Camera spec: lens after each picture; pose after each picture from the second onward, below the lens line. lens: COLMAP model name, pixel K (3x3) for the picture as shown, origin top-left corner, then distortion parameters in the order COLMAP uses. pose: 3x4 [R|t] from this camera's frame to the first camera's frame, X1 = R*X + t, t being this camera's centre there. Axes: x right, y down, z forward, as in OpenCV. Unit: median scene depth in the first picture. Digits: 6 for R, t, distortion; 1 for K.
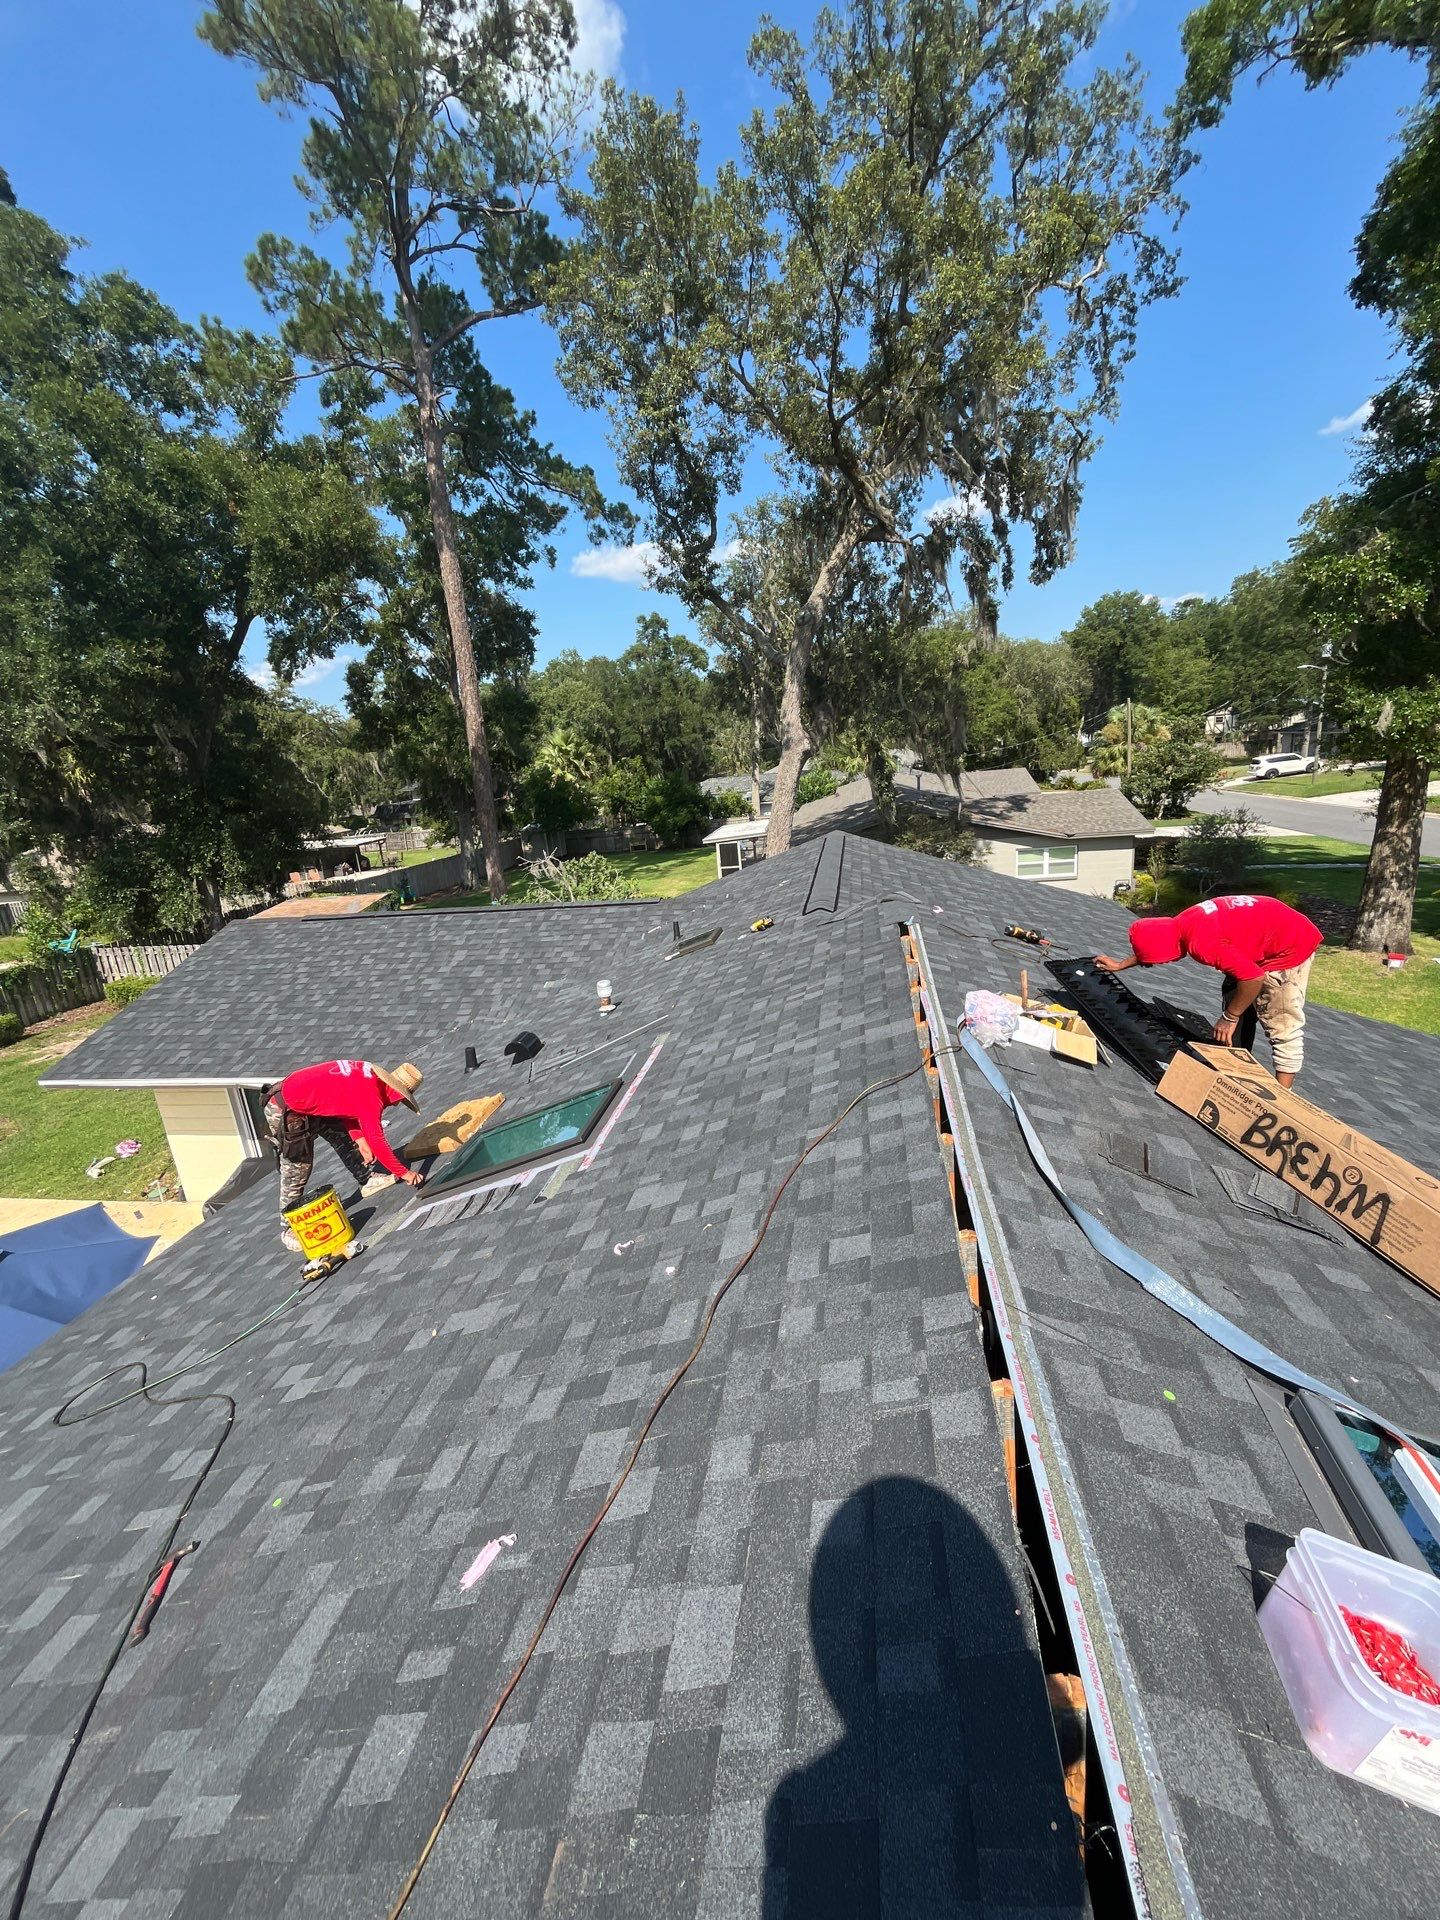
lens RADIAL K [[783.1, 0, 720.0], [0, 783.1, 960.0], [0, 0, 1]] dist [-0.005022, 0.000222]
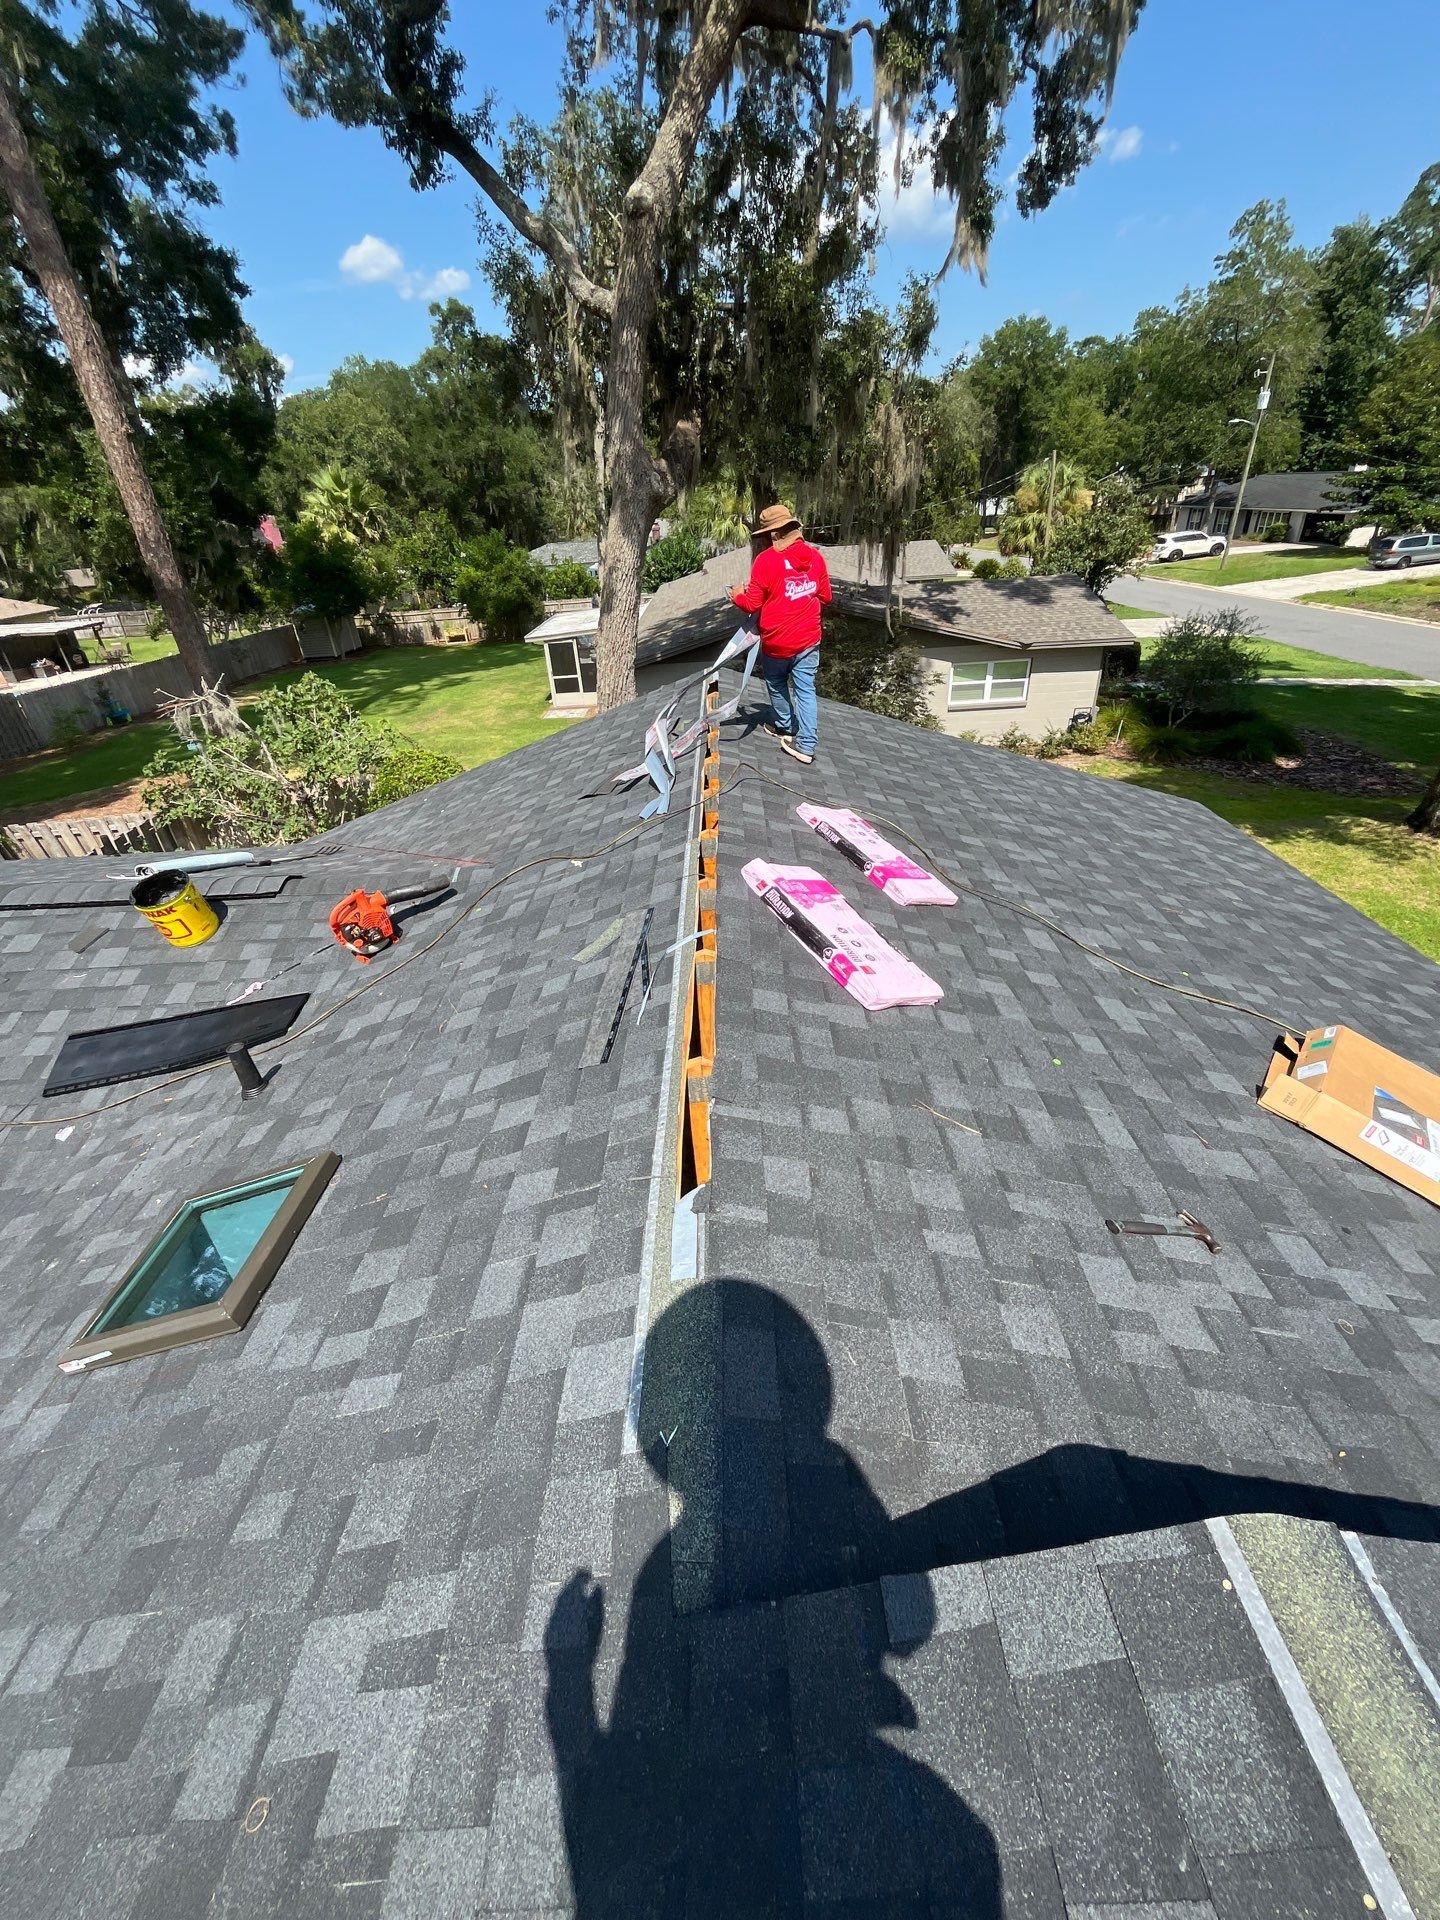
lens RADIAL K [[783.1, 0, 720.0], [0, 783.1, 960.0], [0, 0, 1]] dist [-0.005022, 0.000222]
pose [[0.986044, -0.056053, 0.156766, 0.016361], [0.014018, 0.966228, 0.257307, -0.029617], [-0.165895, -0.251518, 0.953529, 0.123511]]
